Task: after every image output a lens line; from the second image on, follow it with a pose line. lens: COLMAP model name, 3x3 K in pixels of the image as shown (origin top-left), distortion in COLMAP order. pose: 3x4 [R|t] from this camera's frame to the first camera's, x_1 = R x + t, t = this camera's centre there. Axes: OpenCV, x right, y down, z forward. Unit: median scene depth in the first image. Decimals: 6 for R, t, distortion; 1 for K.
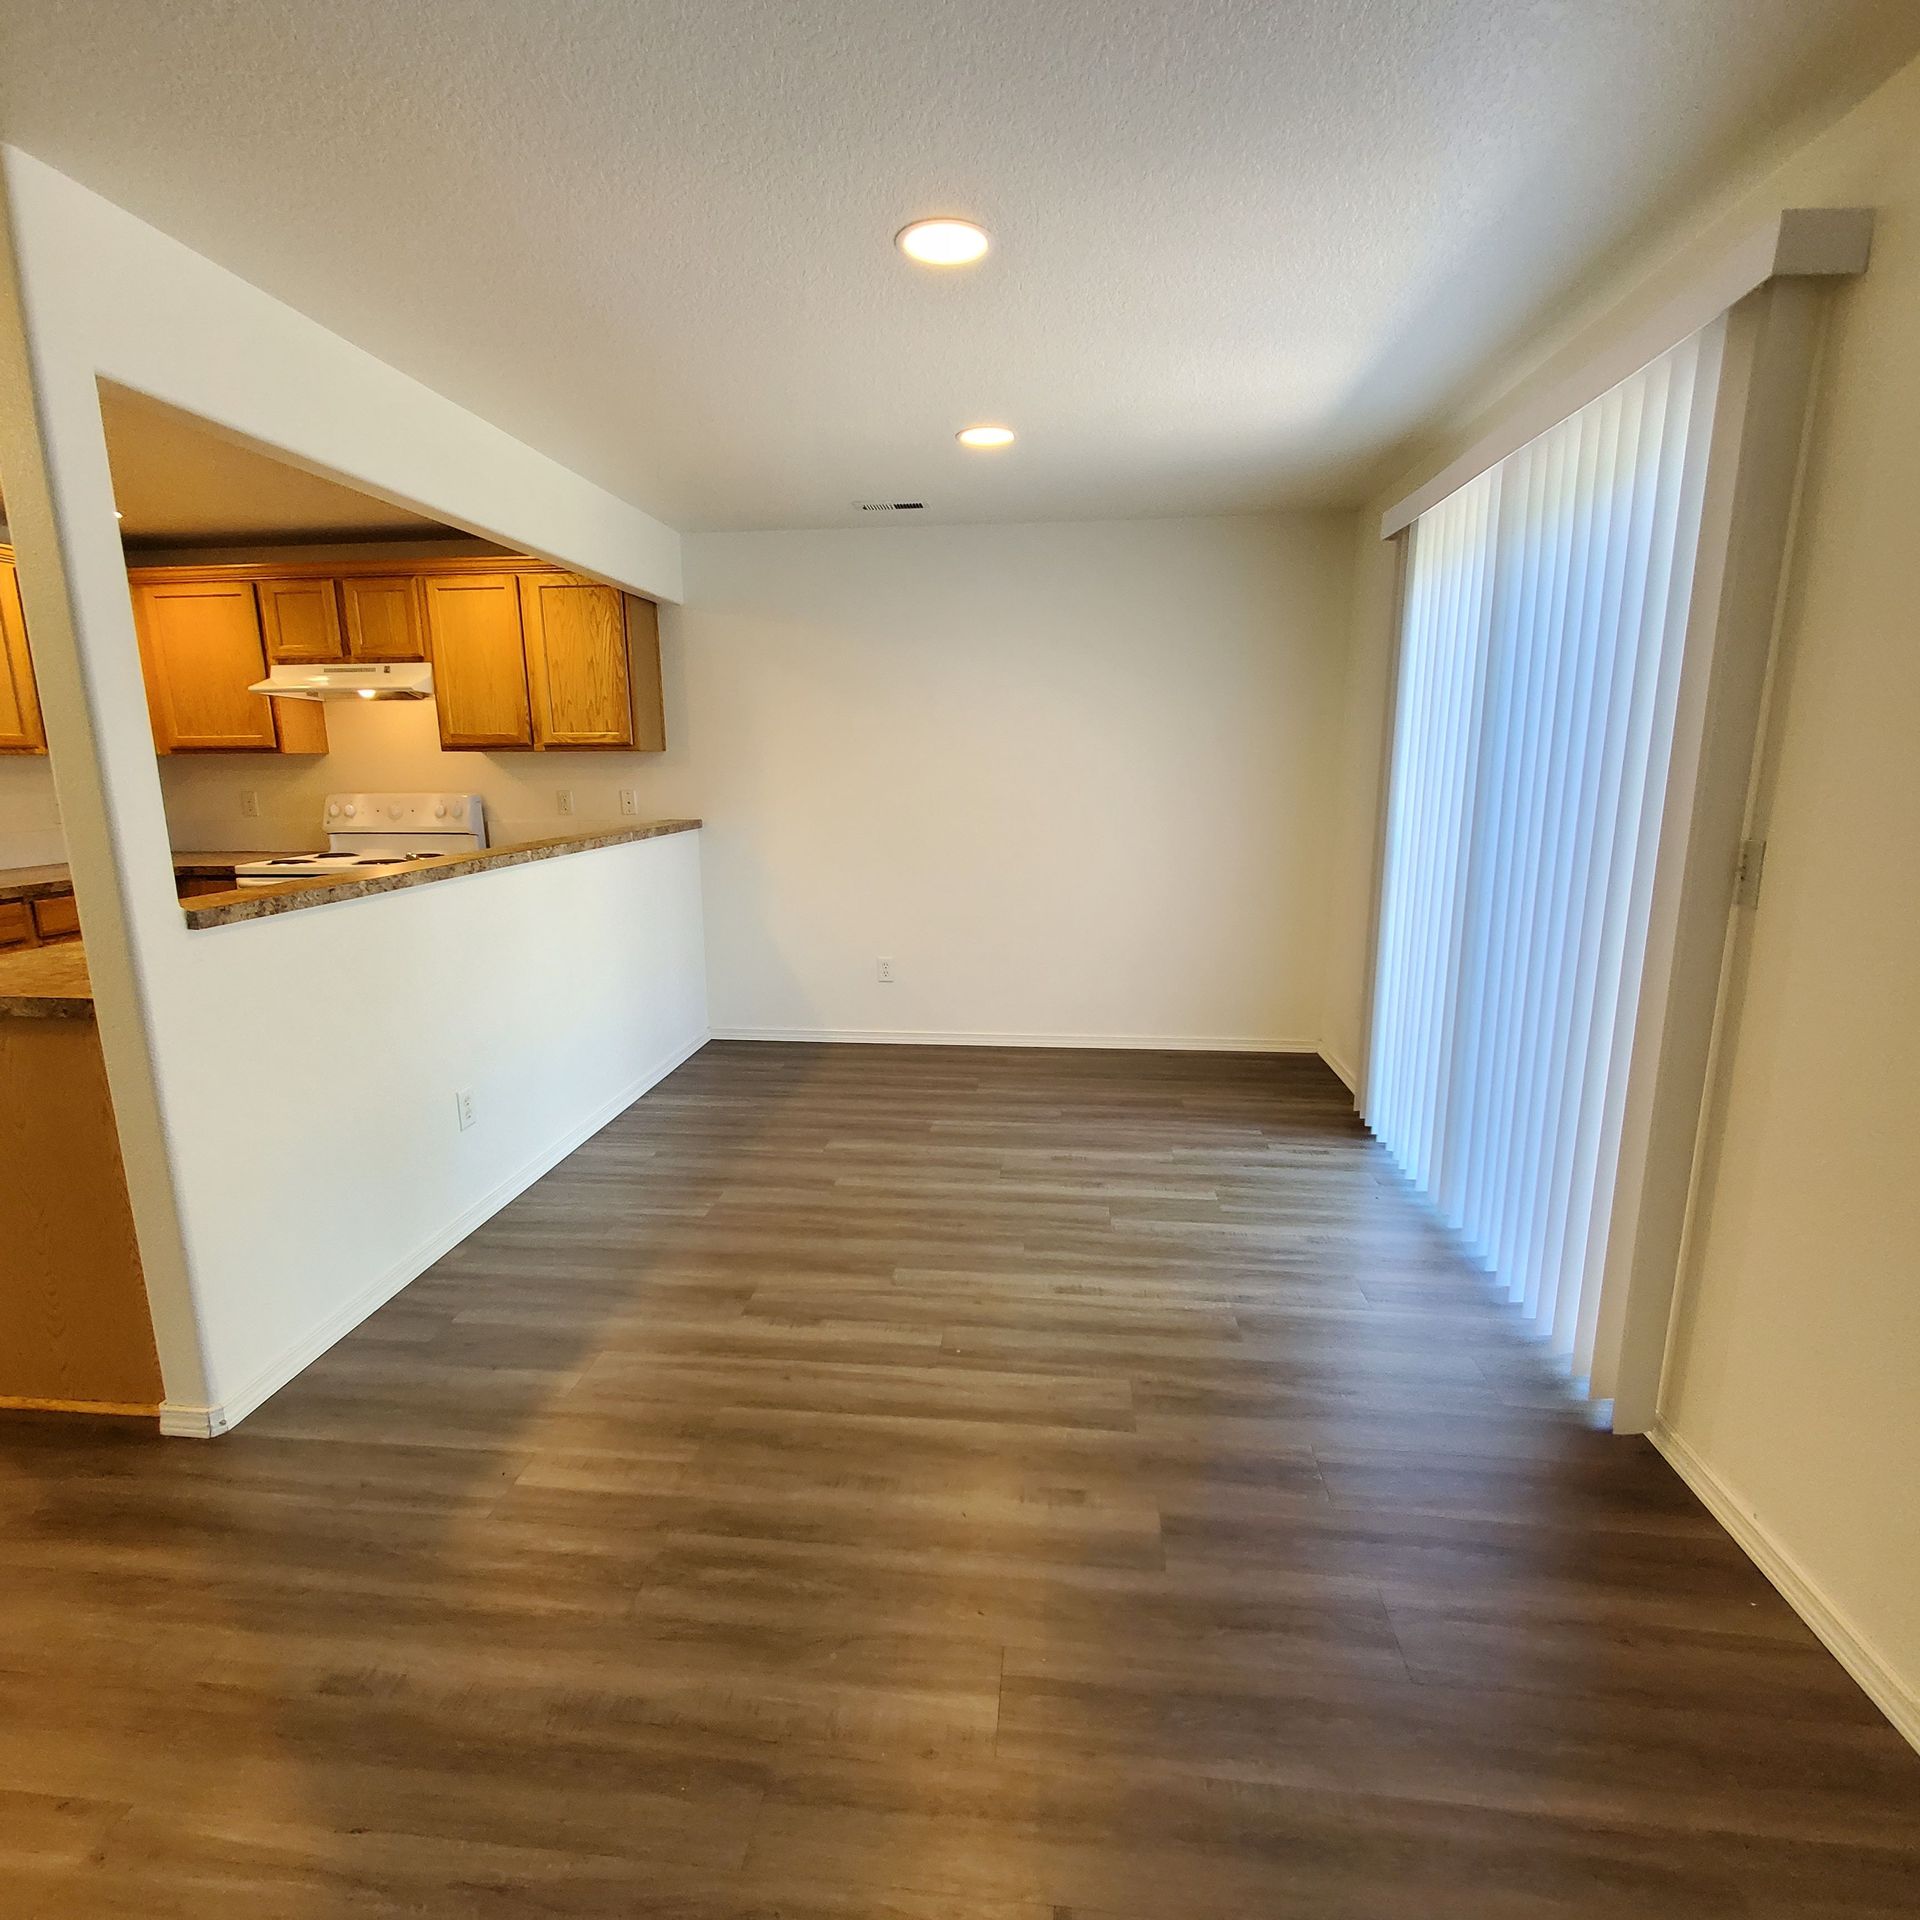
lens RADIAL K [[1021.8, 0, 953.3], [0, 1021.8, 971.2], [0, 0, 1]] dist [-0.005517, 0.001604]
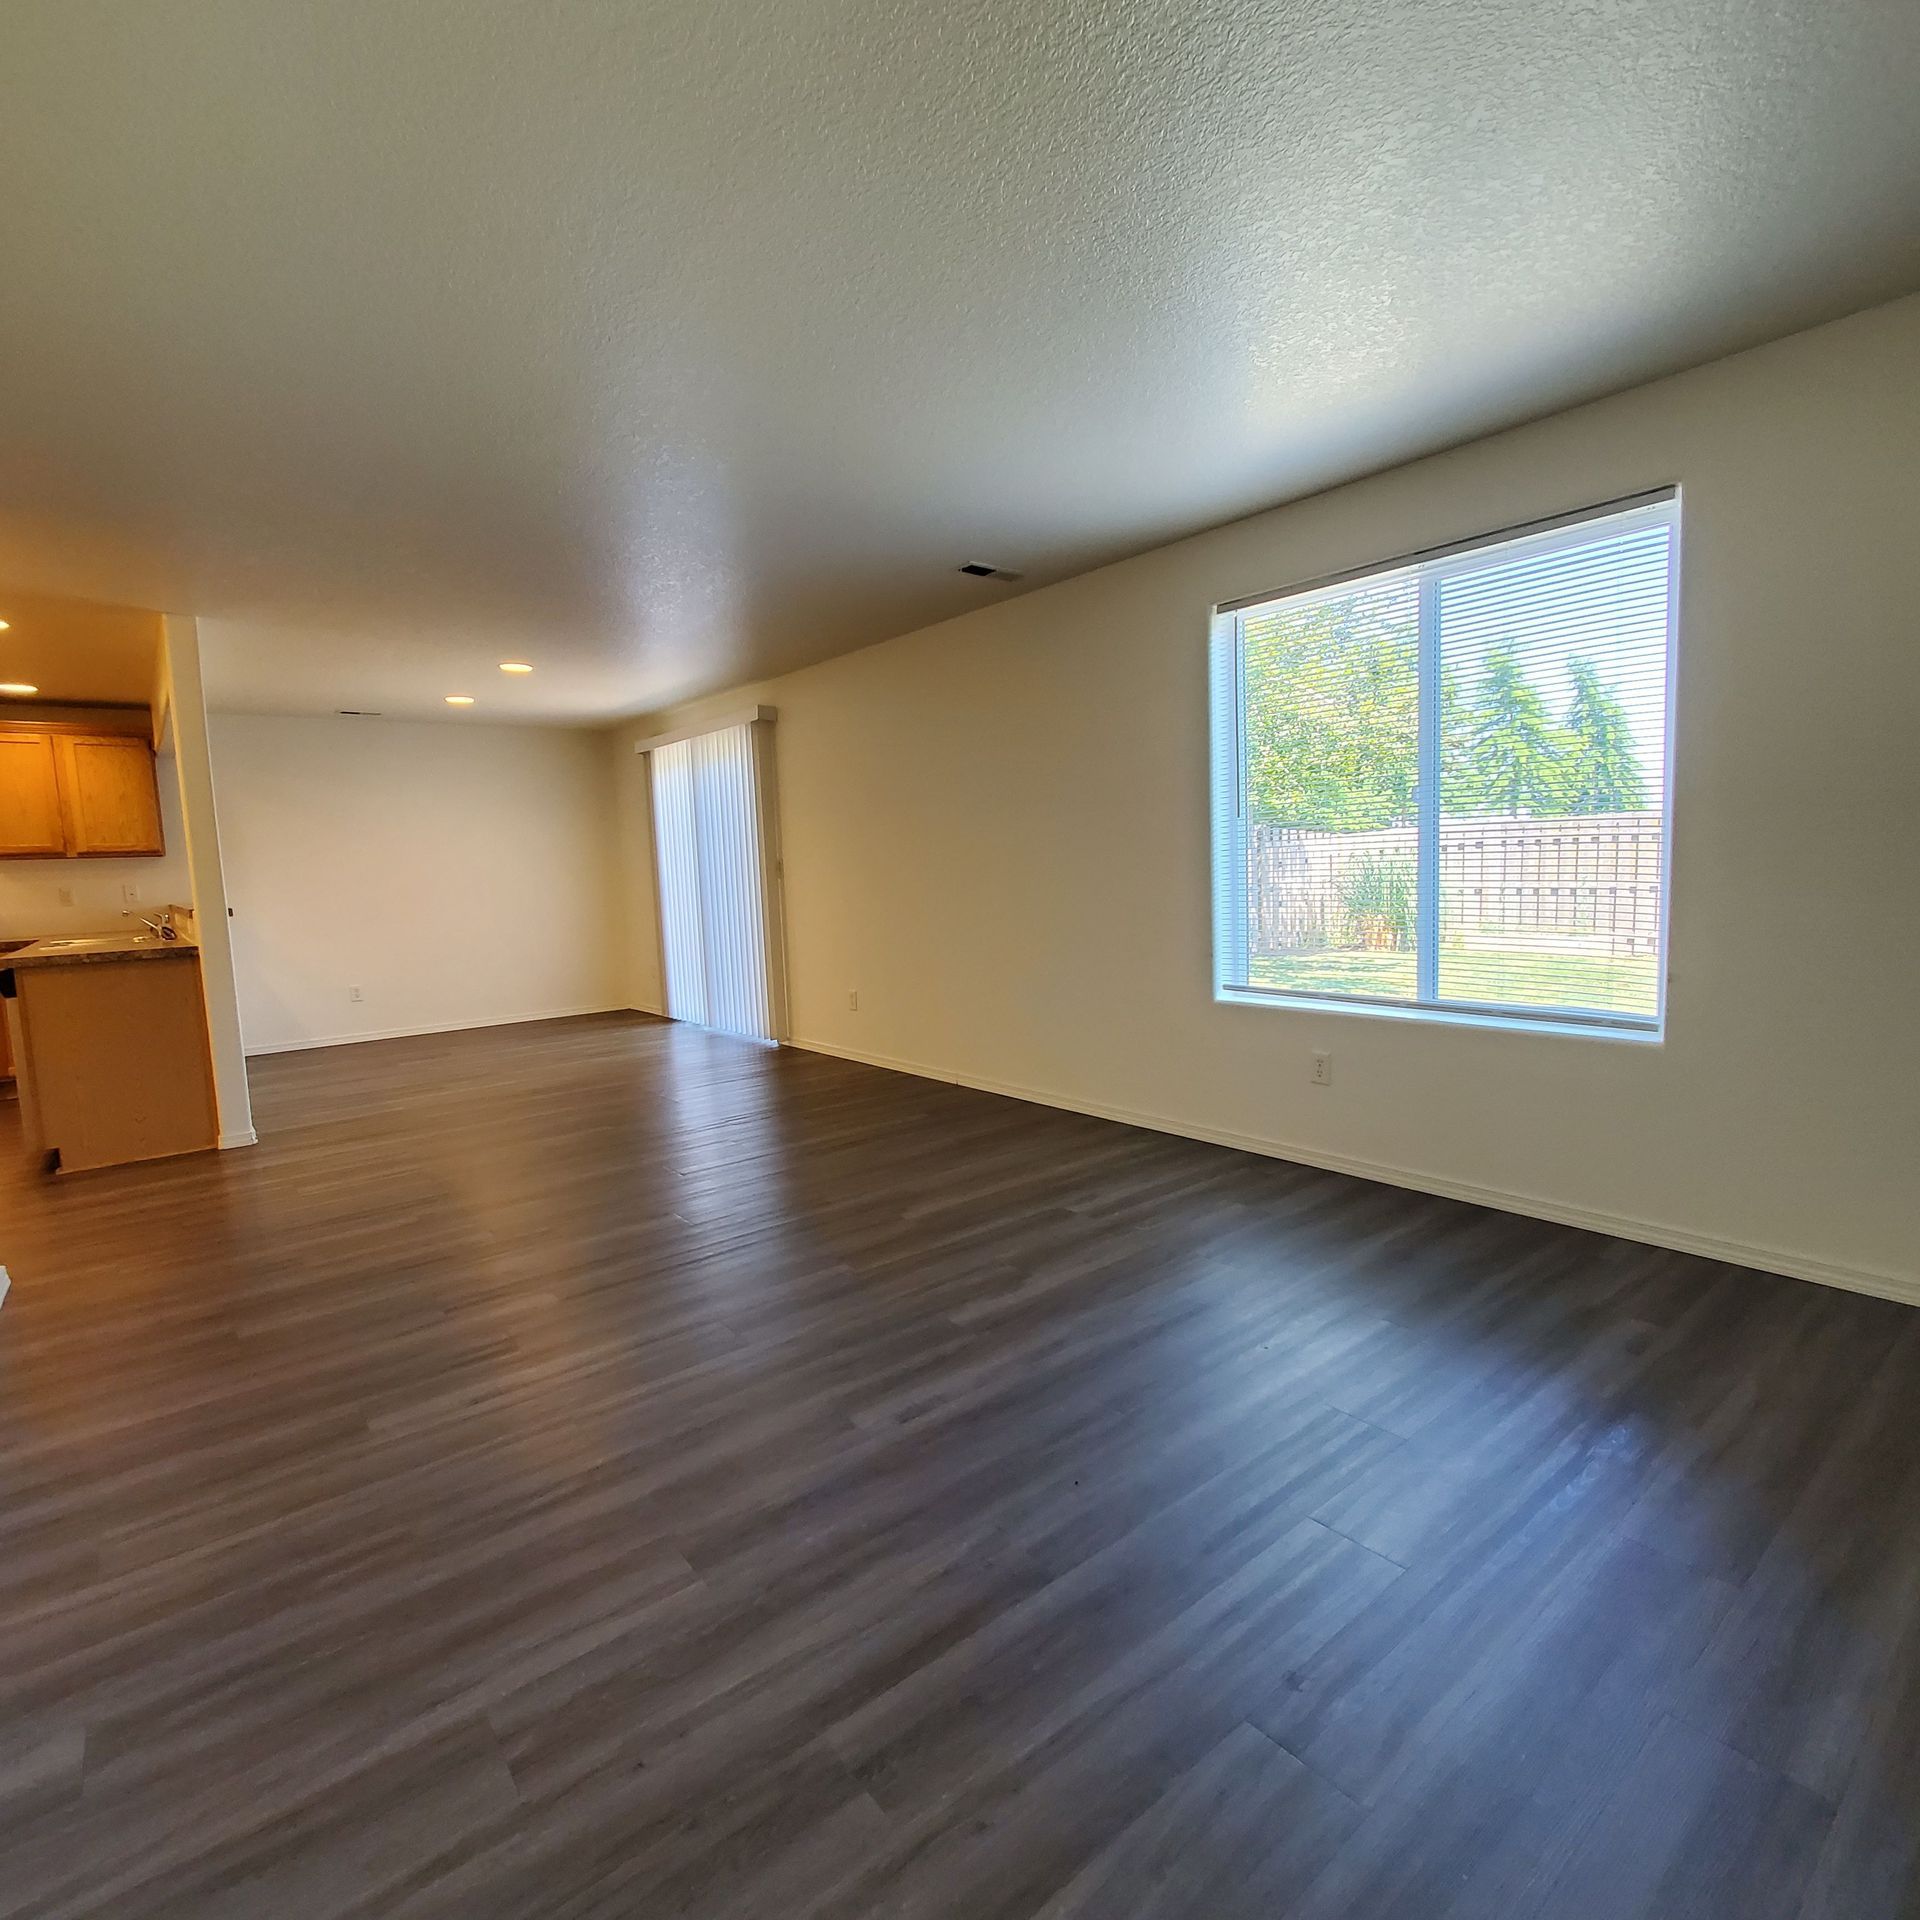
lens RADIAL K [[1021.8, 0, 964.1], [0, 1021.8, 964.9], [0, 0, 1]] dist [-0.005517, 0.001604]
pose [[0.703674, -0.093419, 0.704355, -0.889445], [0.179536, 0.982528, -0.049050, 0.349315], [-0.687466, 0.160972, 0.708151, -1.292532]]
